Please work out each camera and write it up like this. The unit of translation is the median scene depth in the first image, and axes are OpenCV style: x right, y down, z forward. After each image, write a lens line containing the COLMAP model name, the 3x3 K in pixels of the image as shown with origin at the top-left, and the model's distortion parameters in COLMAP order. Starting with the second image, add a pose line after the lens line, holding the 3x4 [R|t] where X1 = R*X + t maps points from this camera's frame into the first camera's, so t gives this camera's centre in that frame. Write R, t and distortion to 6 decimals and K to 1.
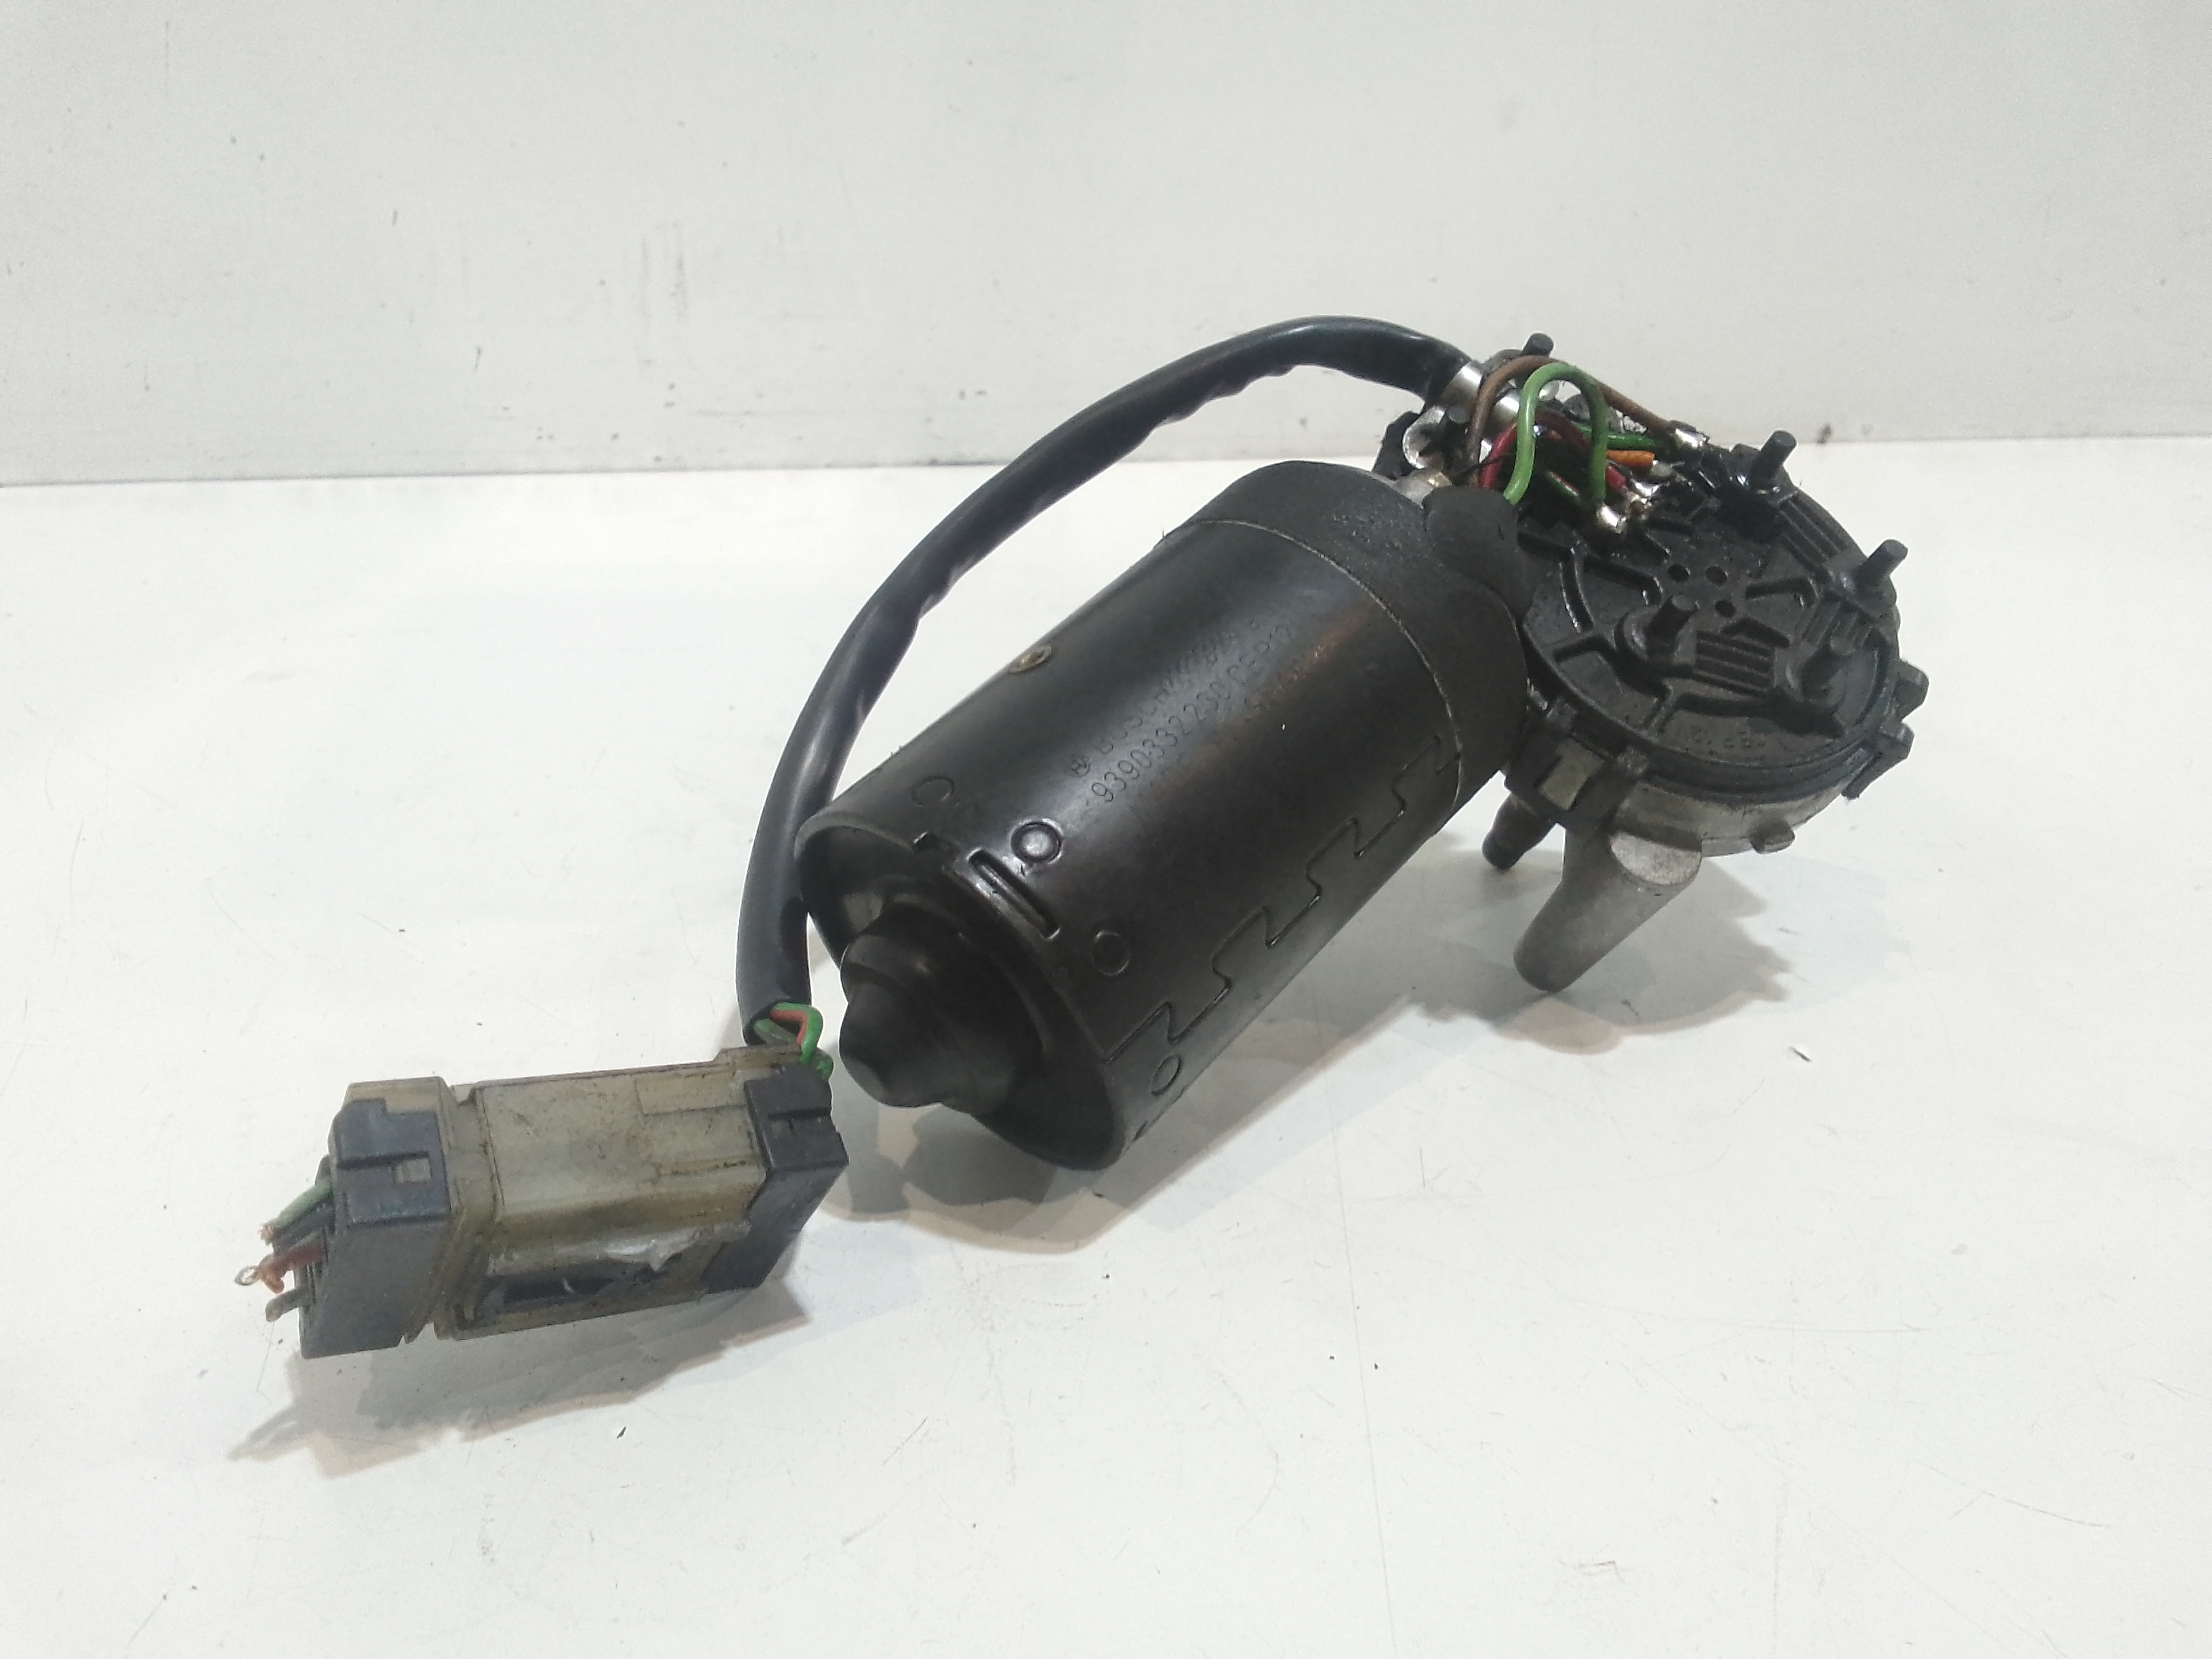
lens RADIAL K [[1676.5, 0, 1106.0], [0, 1676.5, 829.5], [0, 0, 1]] dist [0.080389, -0.128760]
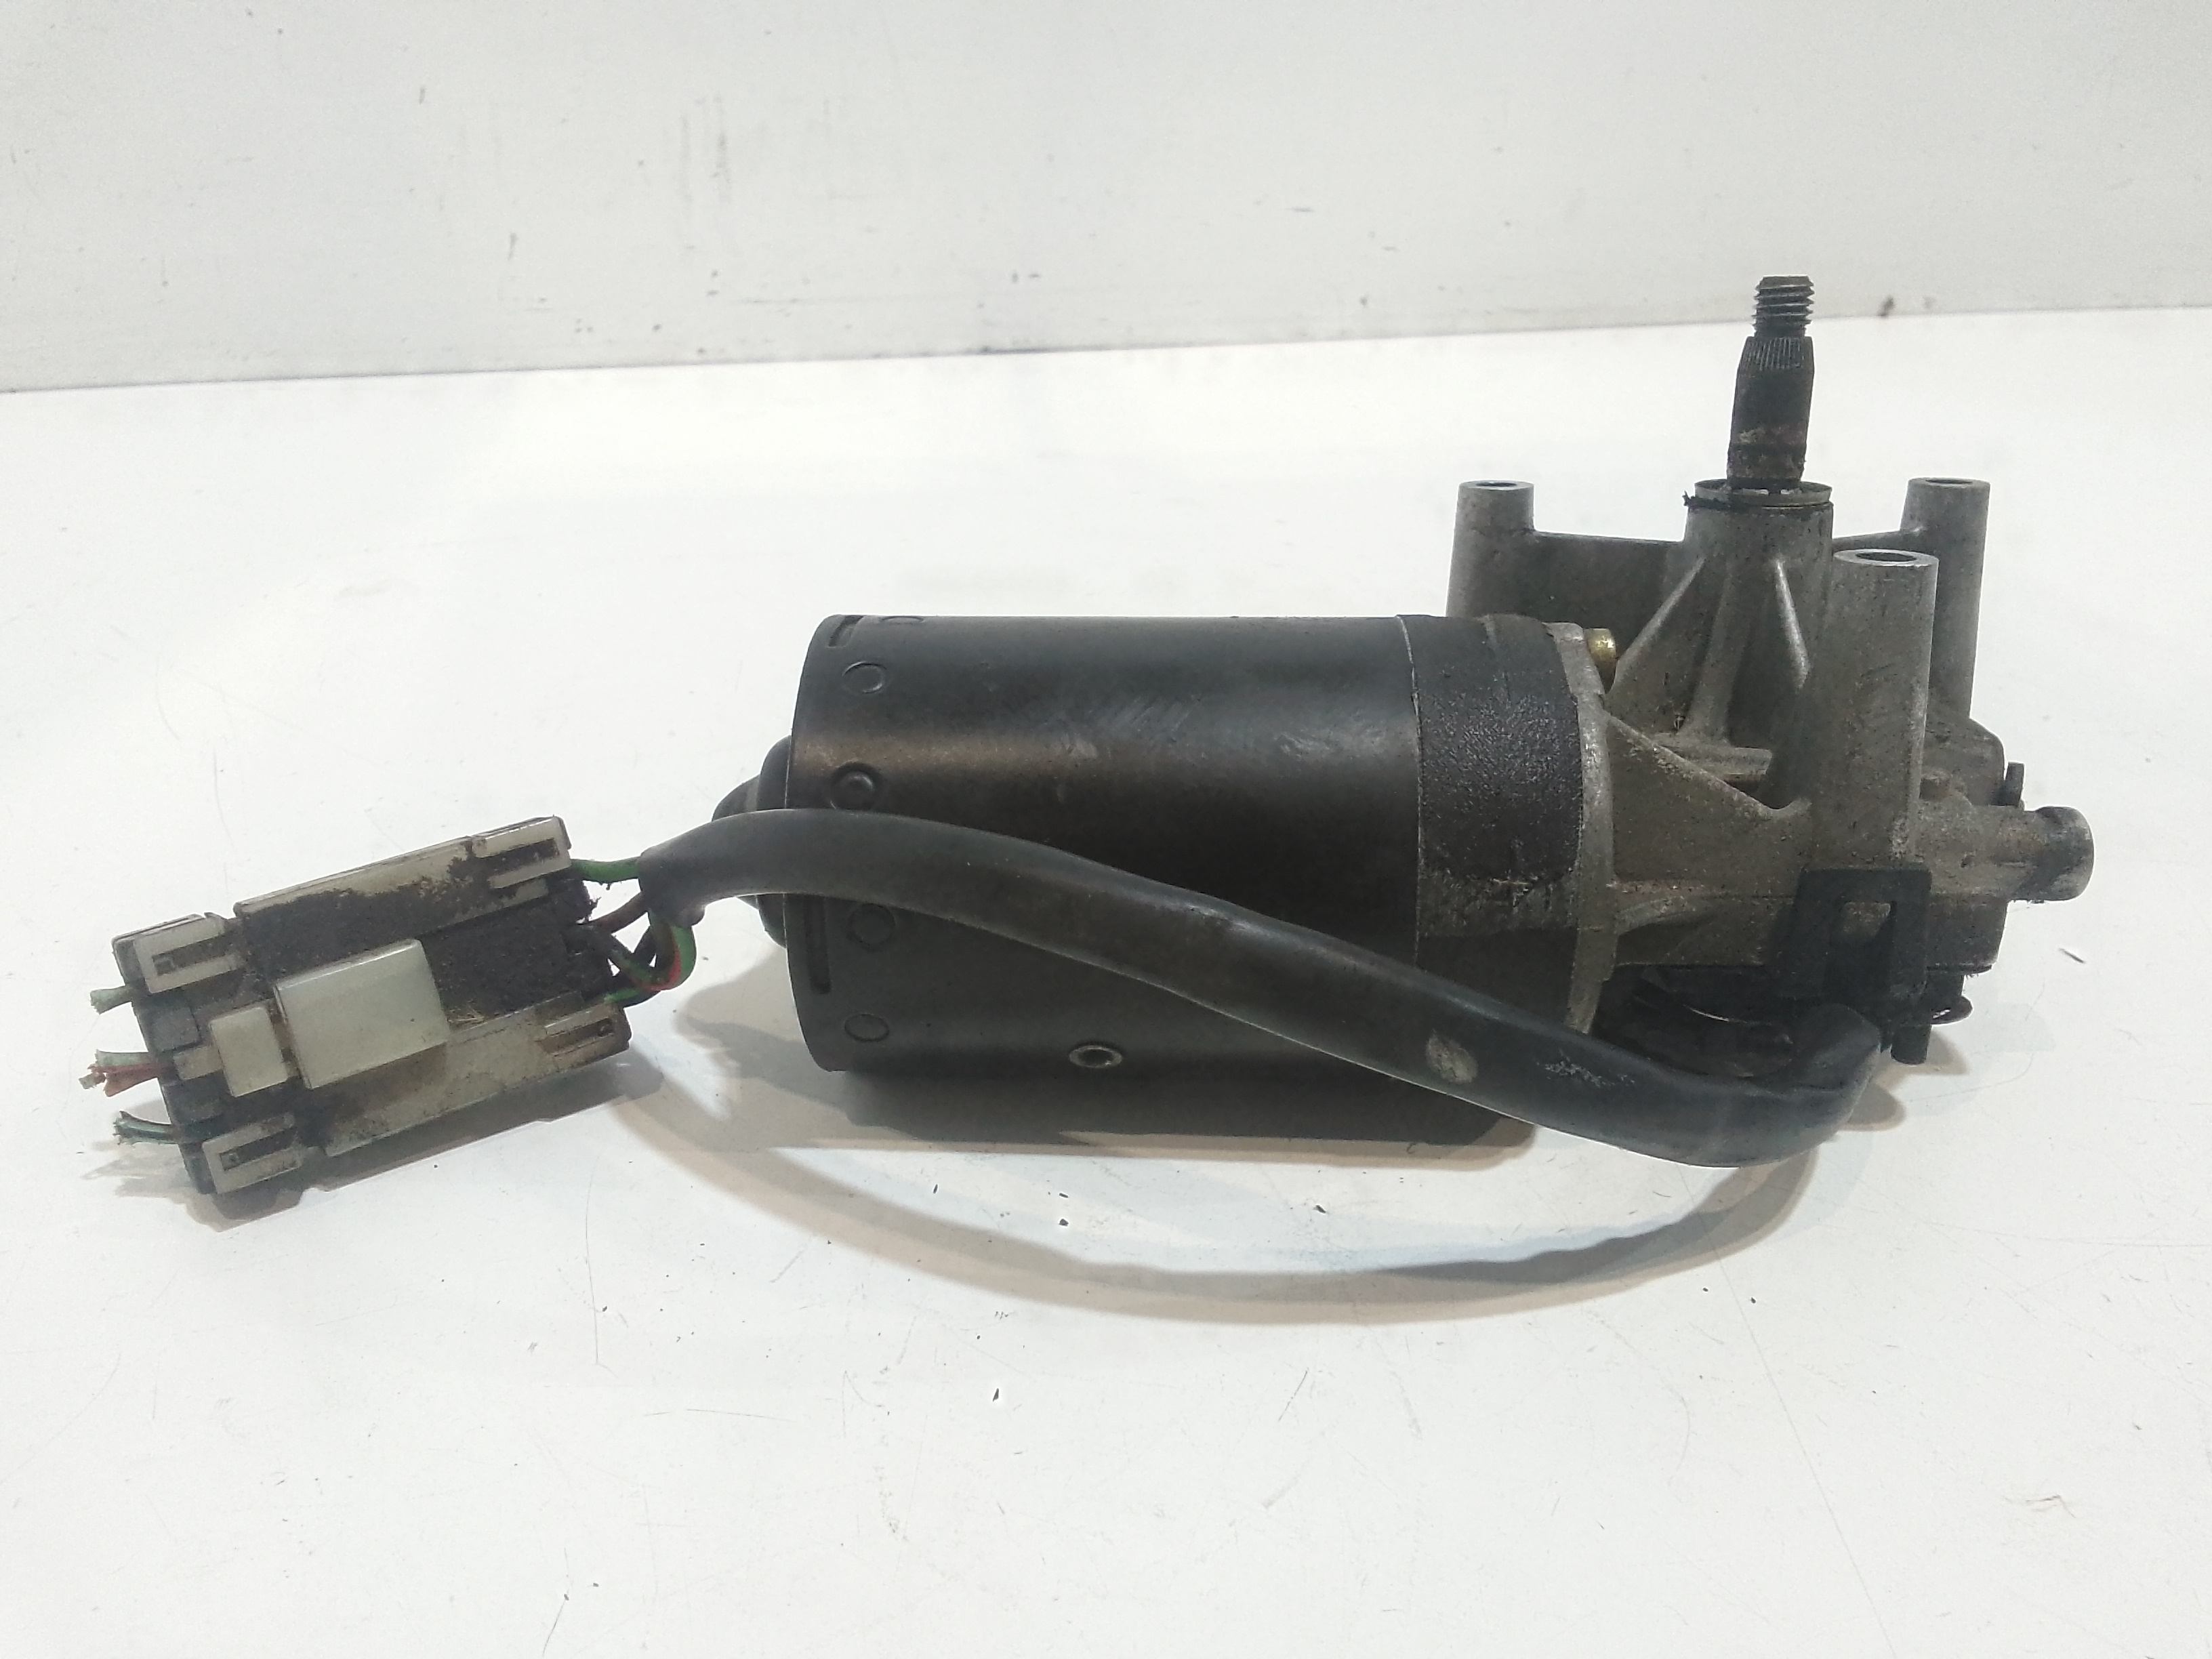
lens RADIAL K [[1672.0, 0, 1106.0], [0, 1672.0, 829.5], [0, 0, 1]] dist [0.073278, -0.114185]
pose [[0.999262, -0.023589, 0.030305, -0.087736], [0.021549, 0.997590, 0.065959, -0.008164], [-0.031788, -0.065257, 0.997362, 0.026179]]
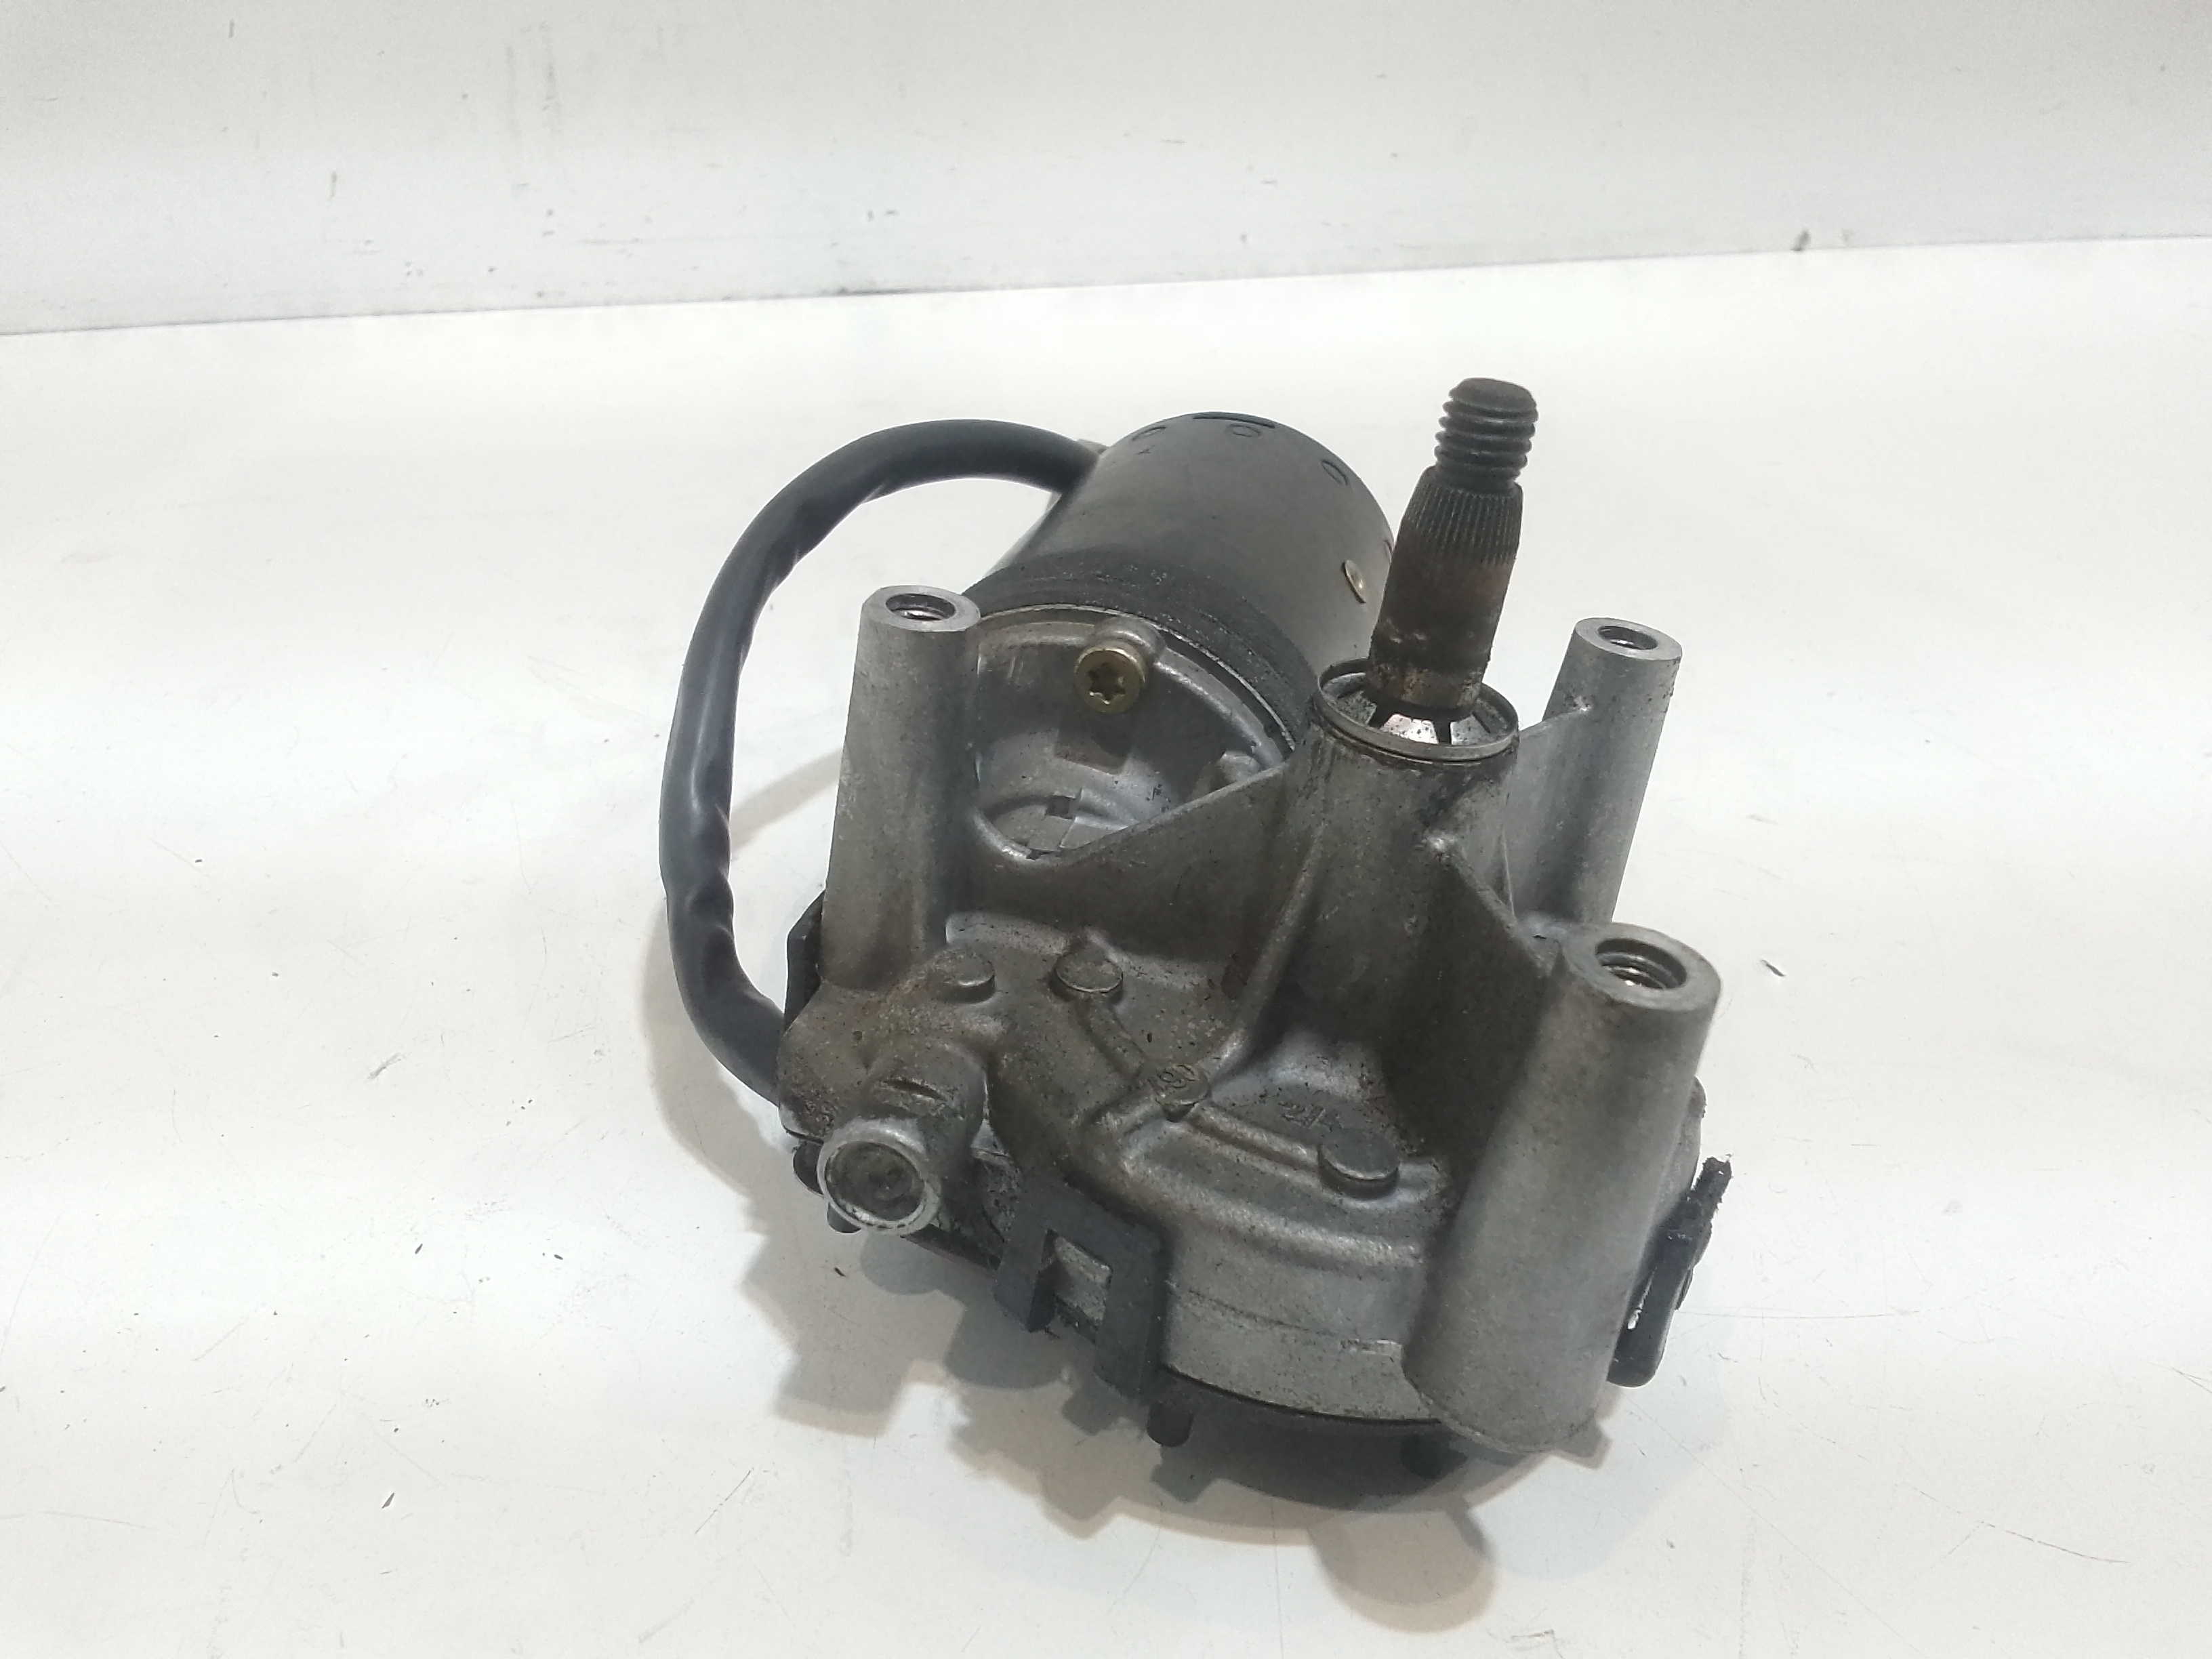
lens RADIAL K [[1672.0, 0, 1106.0], [0, 1672.0, 829.5], [0, 0, 1]] dist [0.073278, -0.114185]
pose [[0.999543, -0.025810, 0.015705, 0.024212], [0.024099, 0.994617, 0.100783, -0.019304], [-0.018222, -0.100358, 0.994784, 0.066837]]
